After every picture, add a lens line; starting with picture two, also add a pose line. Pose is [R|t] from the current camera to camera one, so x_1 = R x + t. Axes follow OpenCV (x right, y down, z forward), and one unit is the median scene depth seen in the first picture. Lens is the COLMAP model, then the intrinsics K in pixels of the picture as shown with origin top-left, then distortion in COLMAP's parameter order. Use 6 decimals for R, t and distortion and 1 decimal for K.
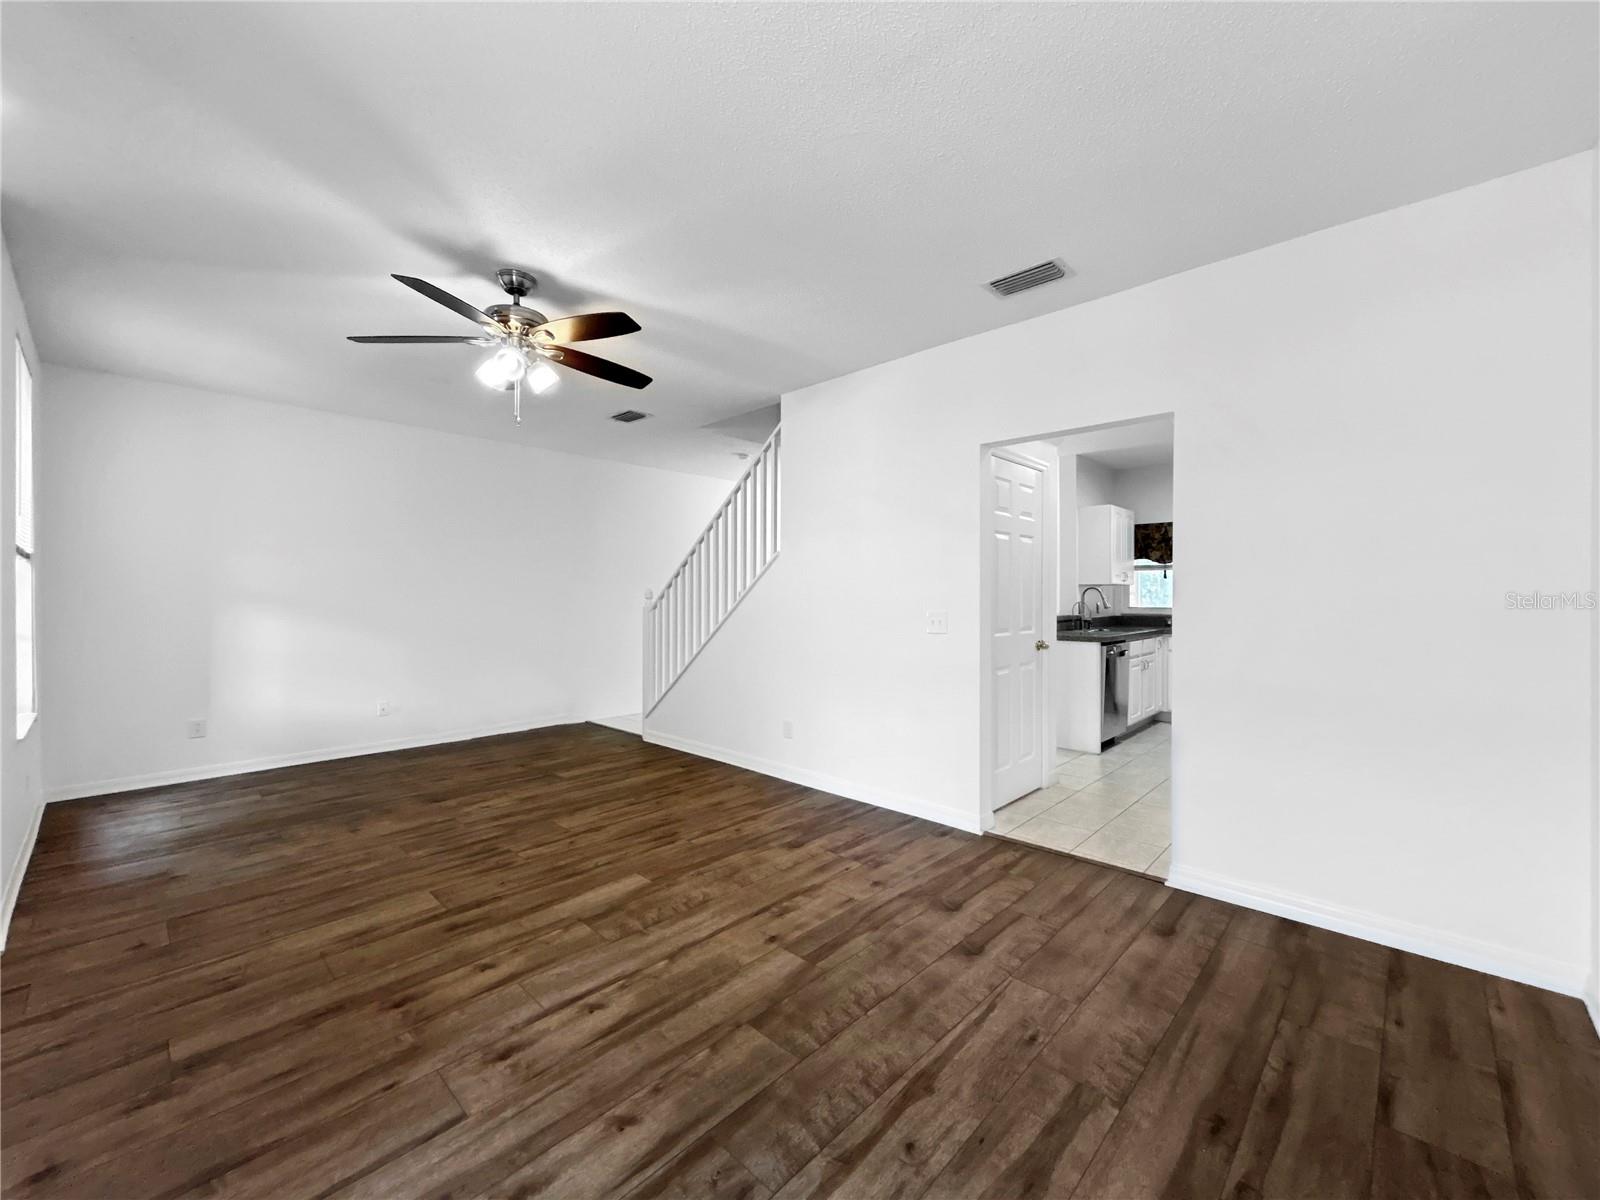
lens RADIAL K [[650.7, 0, 795.7], [0, 650.7, 598.7], [0, 0, 1]] dist [0.000088, 0.000263]
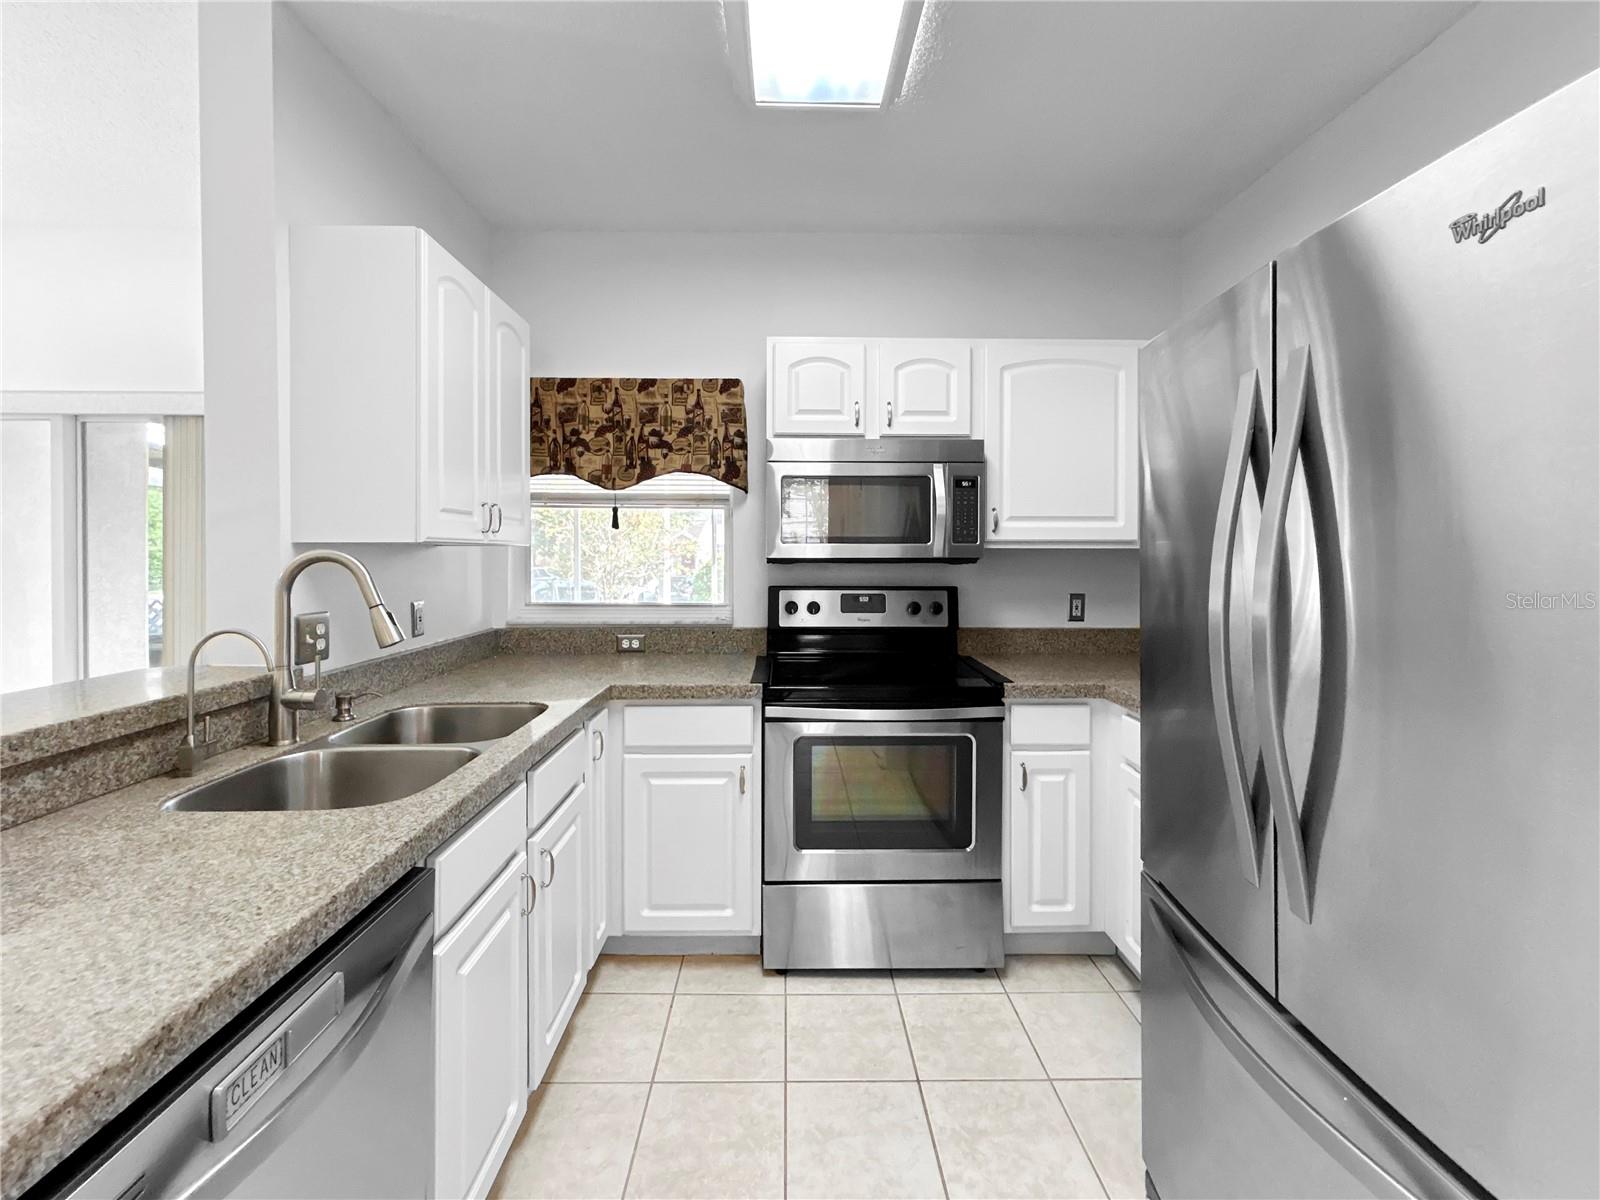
lens RADIAL K [[670.3, 0, 802.3], [0, 670.3, 548.2], [0, 0, 1]] dist [-0.000869, 0.000421]
pose [[0.708020, 0.003406, 0.706184, 0.835440], [0.003437, 0.999960, -0.008269, -0.036100], [-0.706184, 0.008282, 0.707980, 1.463122]]
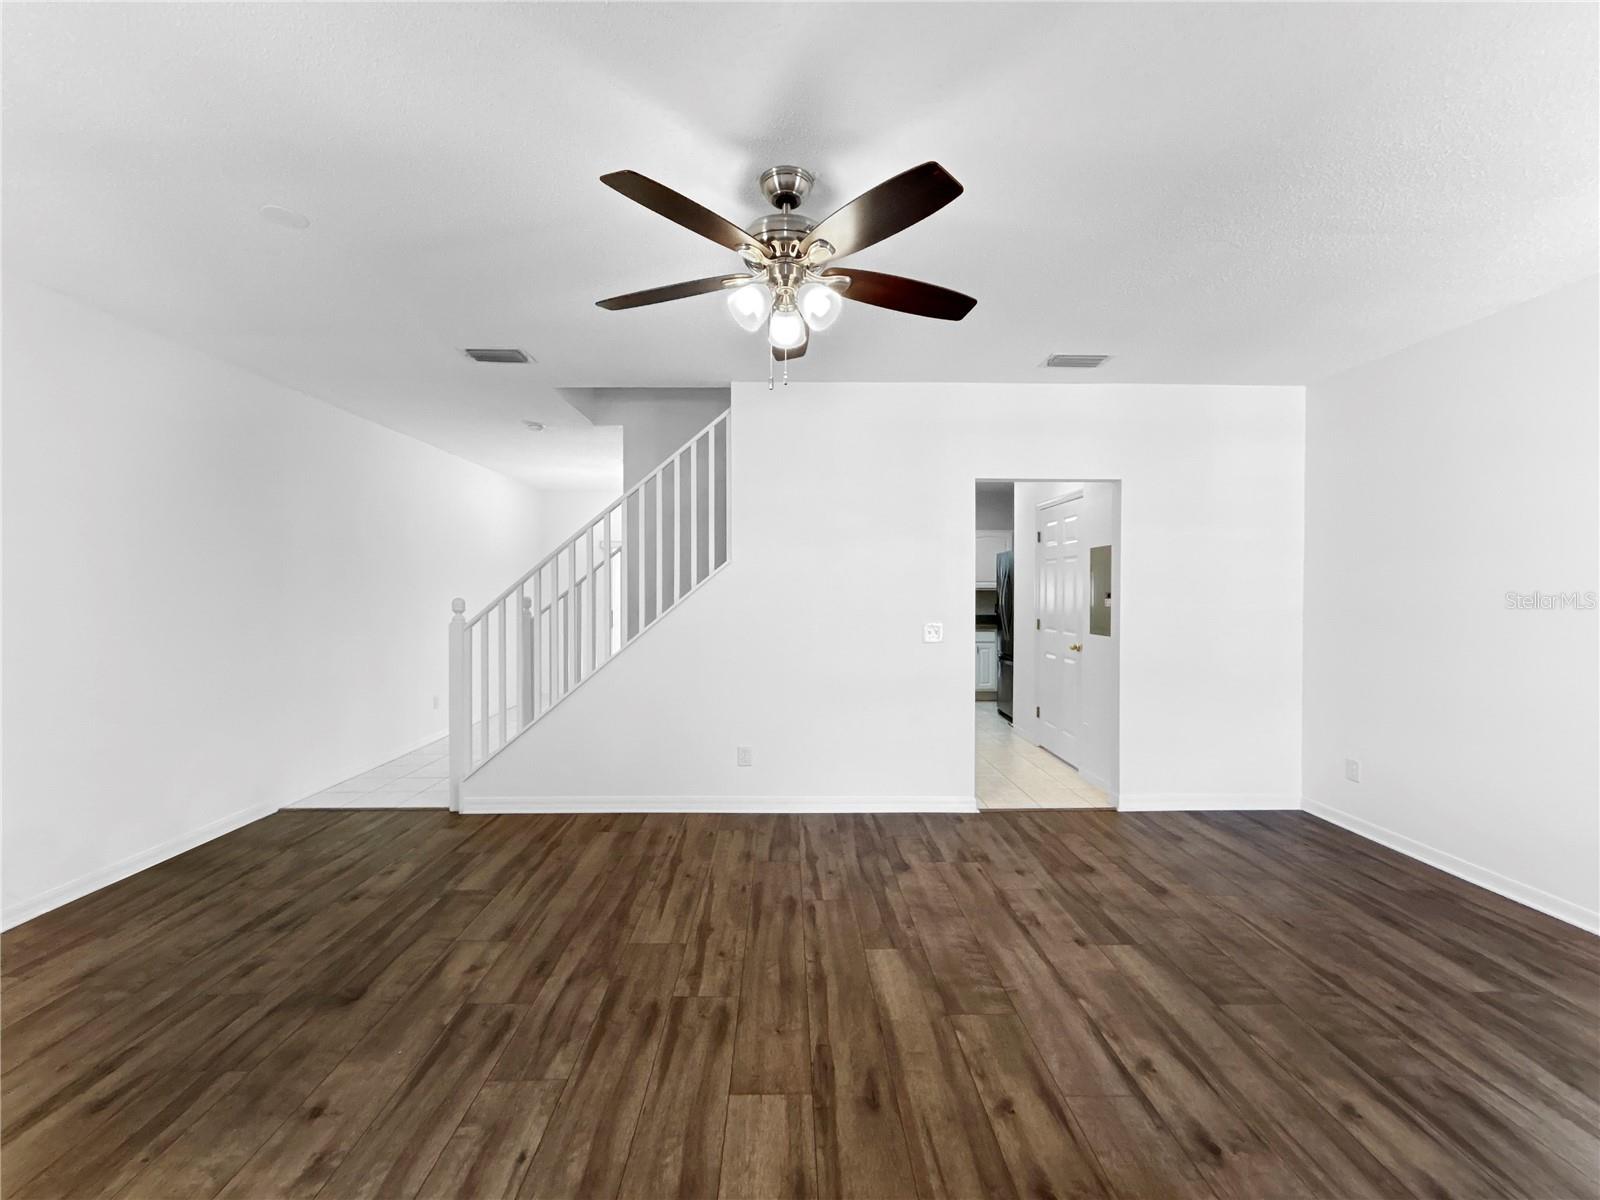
lens RADIAL K [[650.7, 0, 795.7], [0, 650.7, 598.7], [0, 0, 1]] dist [0.000088, 0.000263]
pose [[0.710762, -0.009888, 0.703363, -0.870076], [0.004118, 0.999943, 0.009896, -0.039697], [-0.703420, -0.004137, 0.710762, 0.452338]]
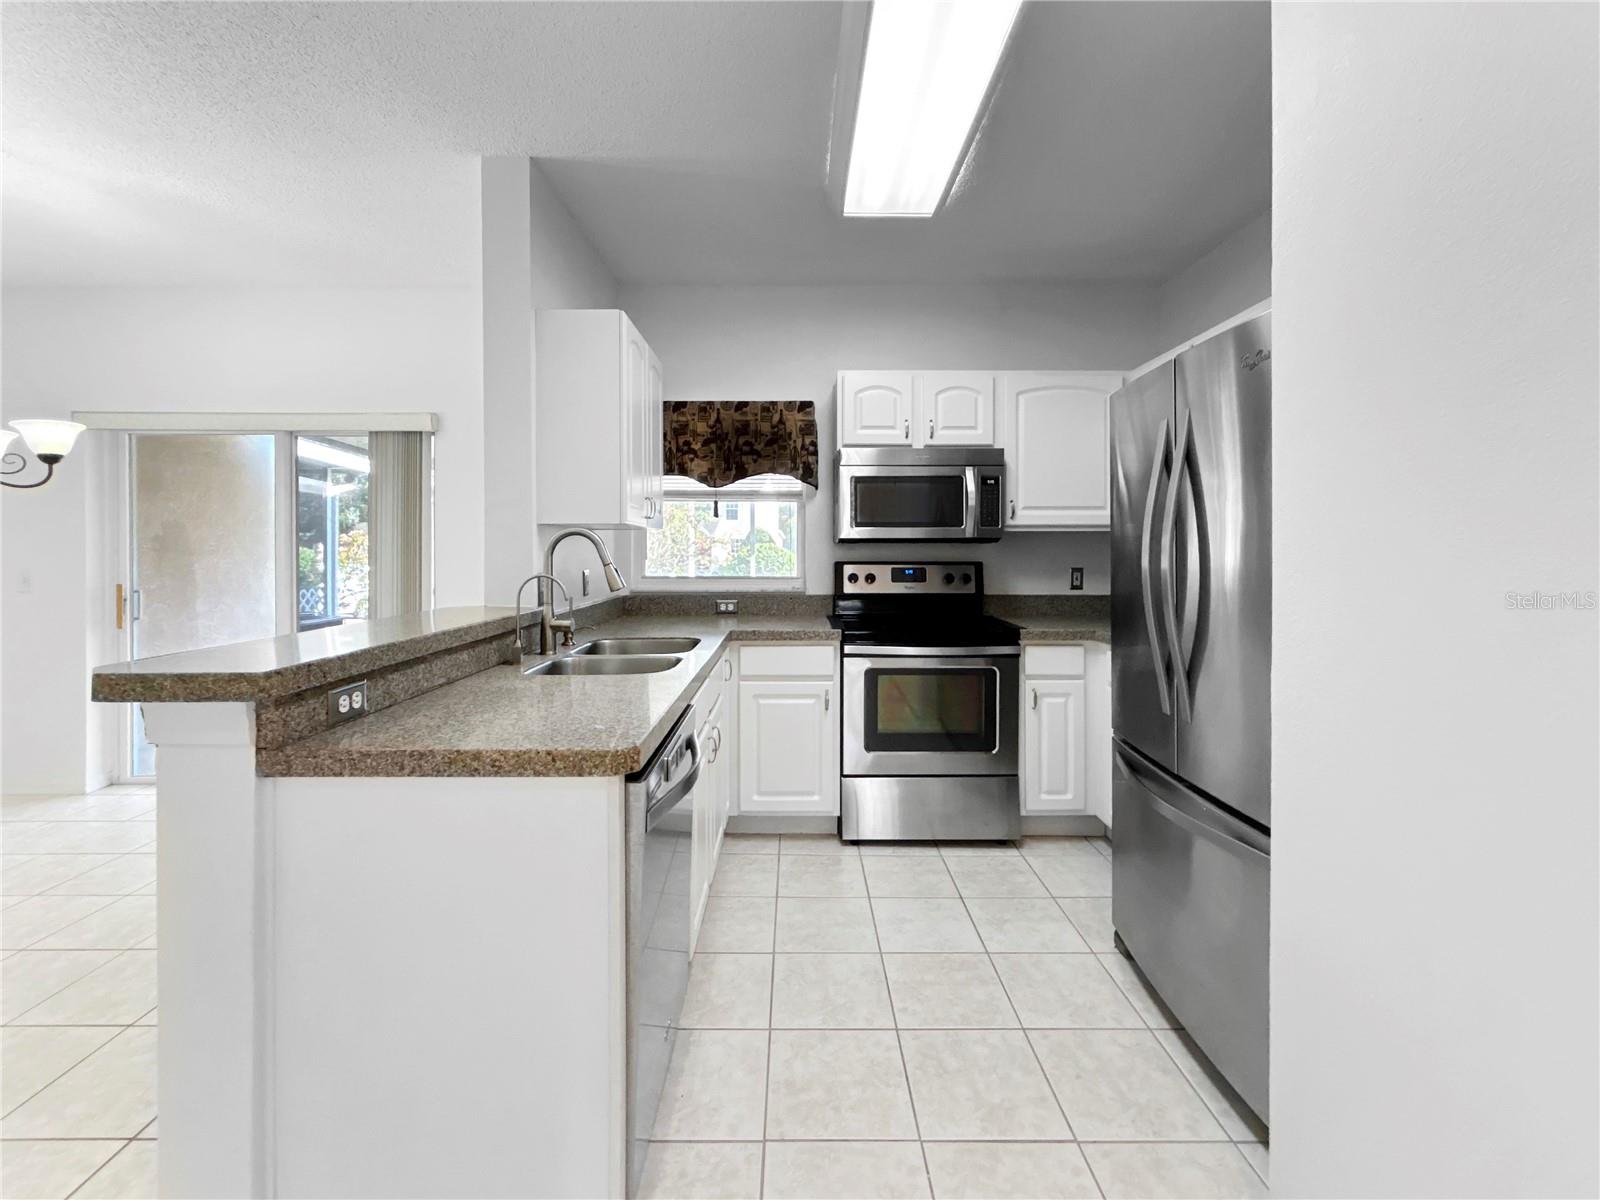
lens RADIAL K [[670.2, 0, 798.9], [0, 670.2, 543.4], [0, 0, 1]] dist [-0.000146, 0.000164]
pose [[0.721929, 0.002845, 0.691961, 0.600063], [0.005309, 0.999939, -0.009650, -0.014278], [-0.691946, 0.010640, 0.721870, 1.343271]]
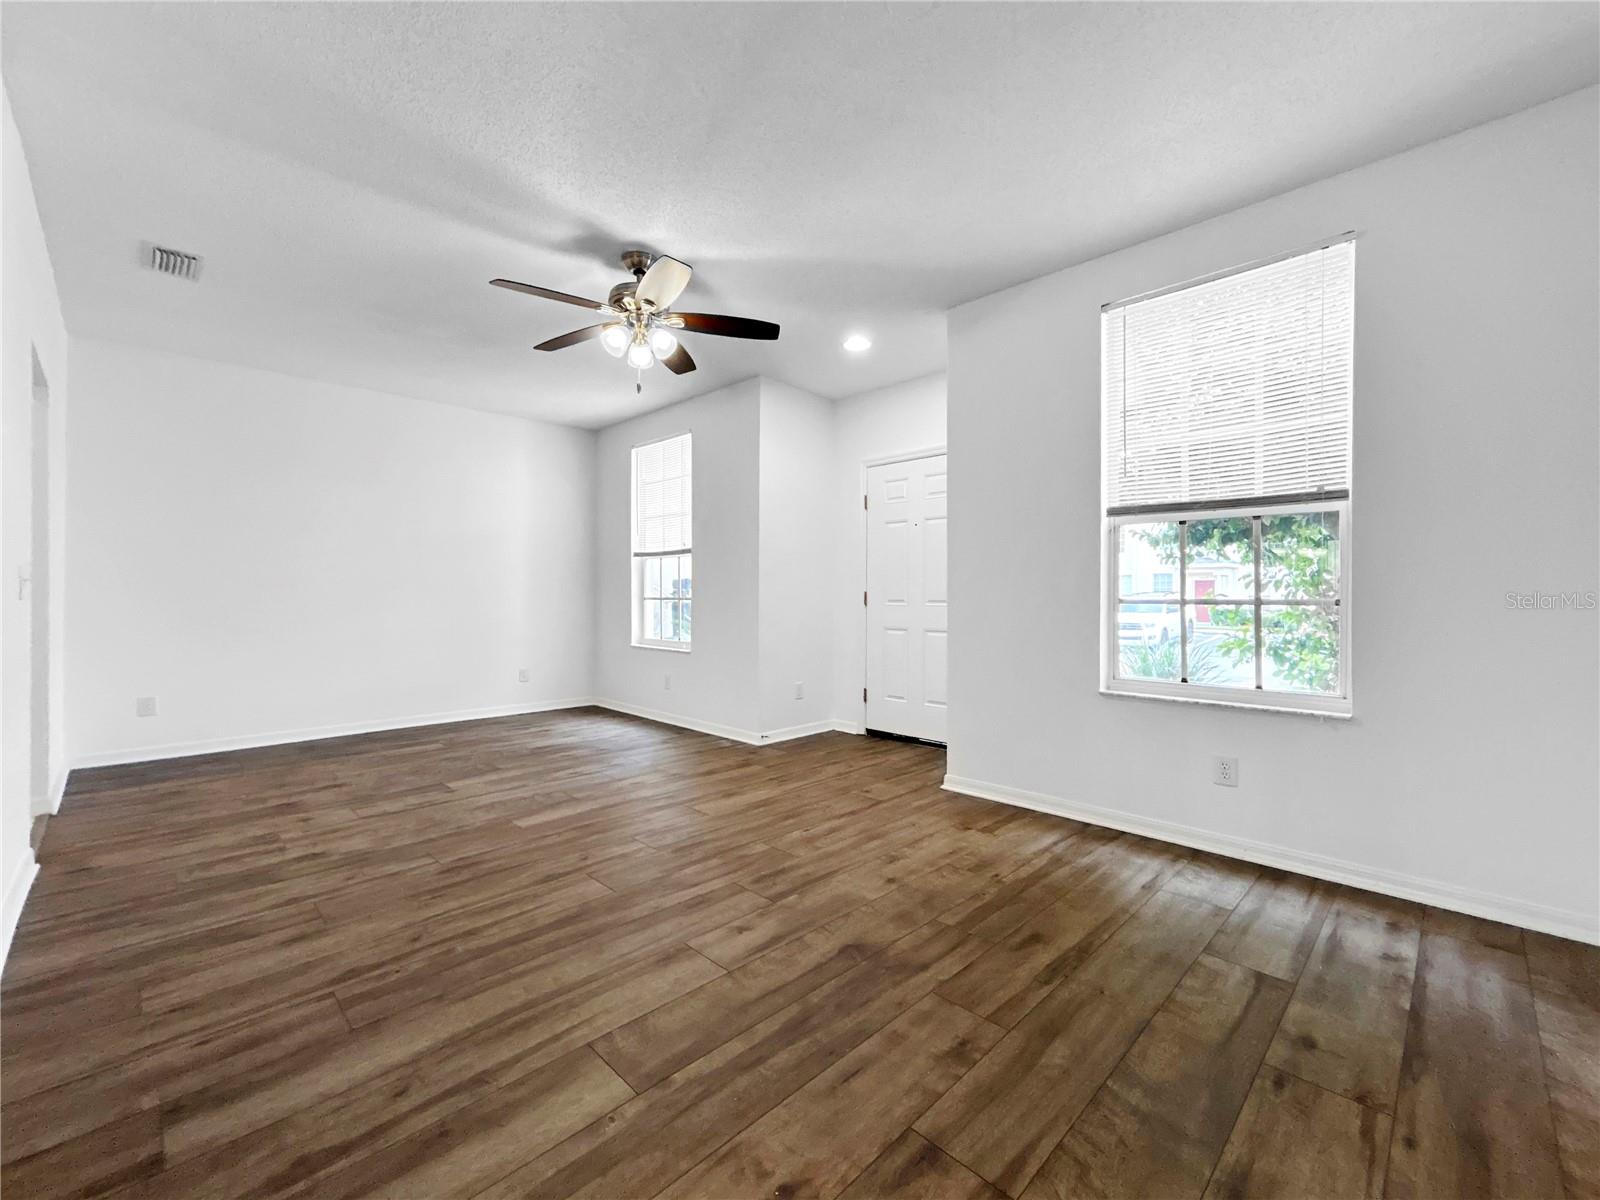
lens RADIAL K [[667.1, 0, 802.1], [0, 667.1, 578.9], [0, 0, 1]] dist [0.000247, 0.000860]
pose [[-0.999724, -0.004577, 0.023025, -0.680799], [-0.005029, 0.999795, -0.019607, 0.051434], [-0.022930, -0.019717, -0.999543, 1.973338]]
